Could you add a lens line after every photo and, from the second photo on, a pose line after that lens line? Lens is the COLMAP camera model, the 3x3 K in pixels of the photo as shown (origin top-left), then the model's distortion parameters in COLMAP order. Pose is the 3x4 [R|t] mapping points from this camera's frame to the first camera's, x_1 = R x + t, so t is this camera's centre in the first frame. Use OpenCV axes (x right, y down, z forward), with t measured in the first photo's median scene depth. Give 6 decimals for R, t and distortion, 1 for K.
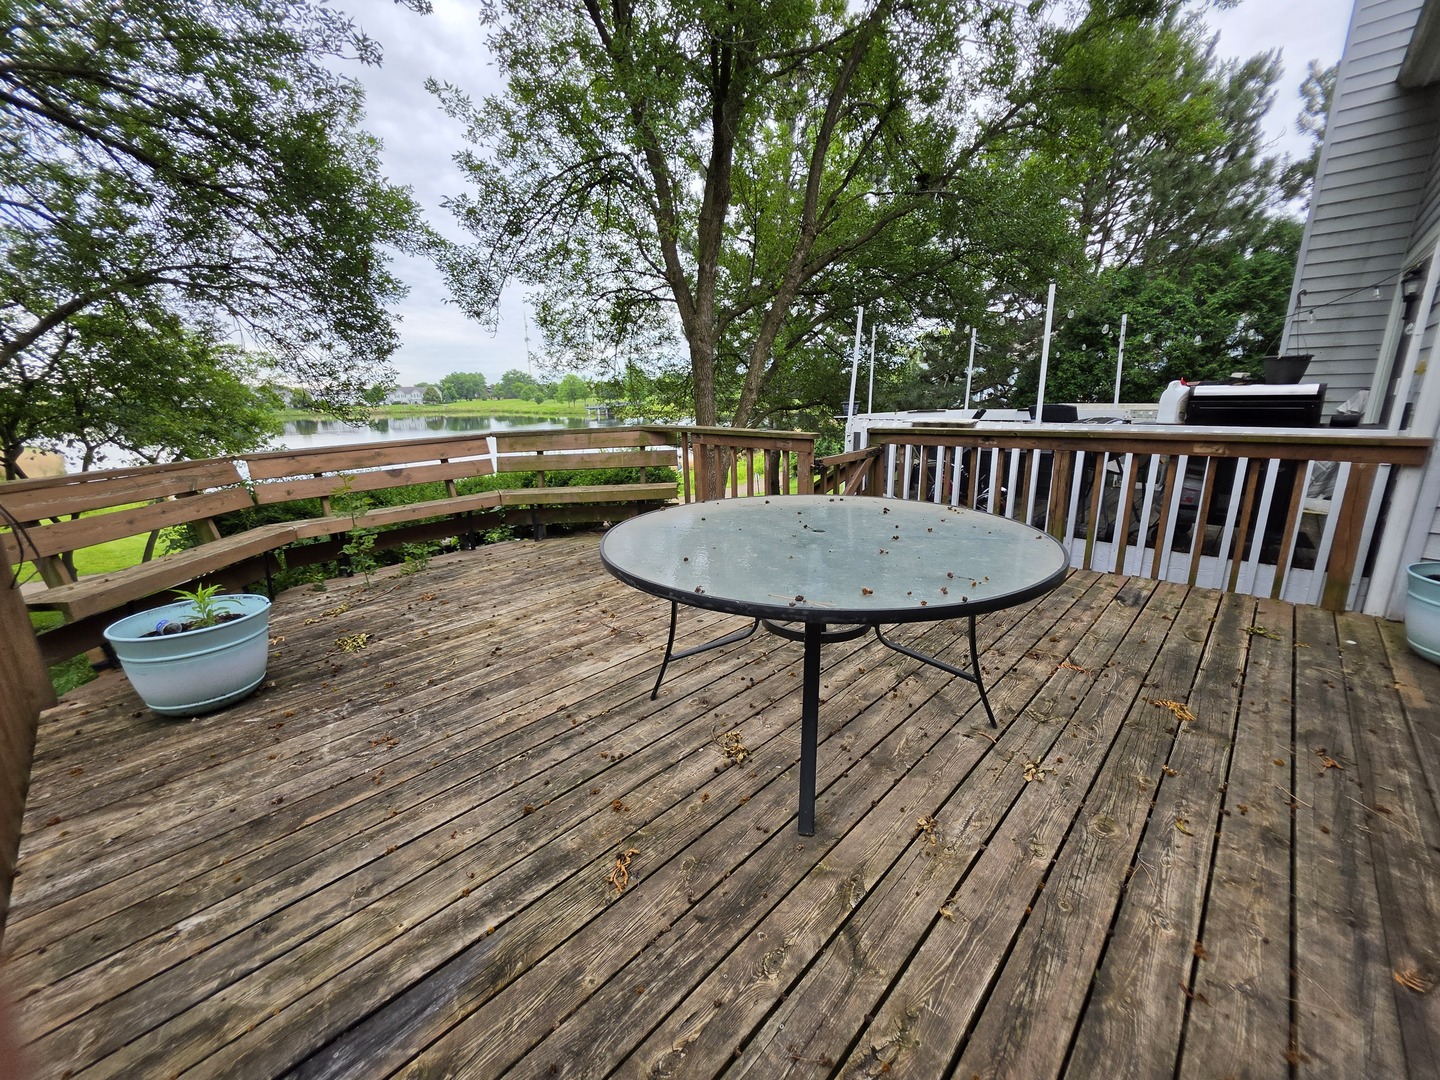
lens RADIAL K [[574.5, 0, 717.5], [0, 574.5, 533.4], [0, 0, 1]] dist [-0.000237, -0.000003]
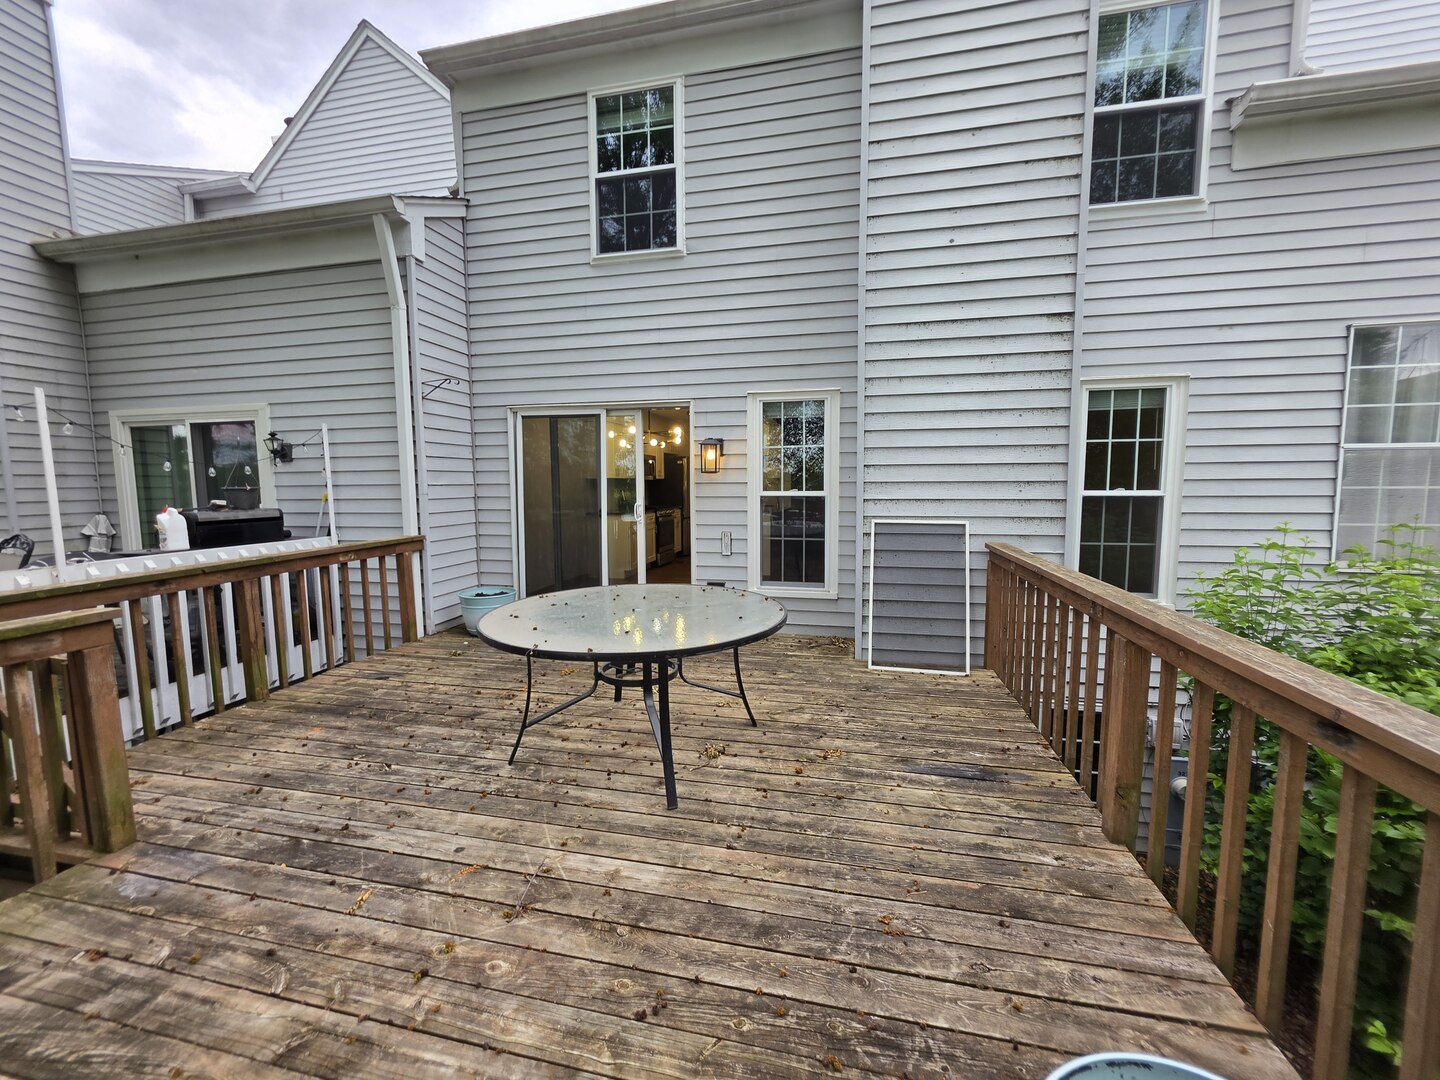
lens RADIAL K [[589.0, 0, 720.0], [0, 589.0, 540.0], [0, 0, 1]] dist [-0.003742, -0.000328]
pose [[-0.511846, -0.057582, 0.857146, -1.010954], [0.229724, 0.952242, 0.201151, -0.354386], [-0.827793, 0.299865, -0.474173, 1.267641]]
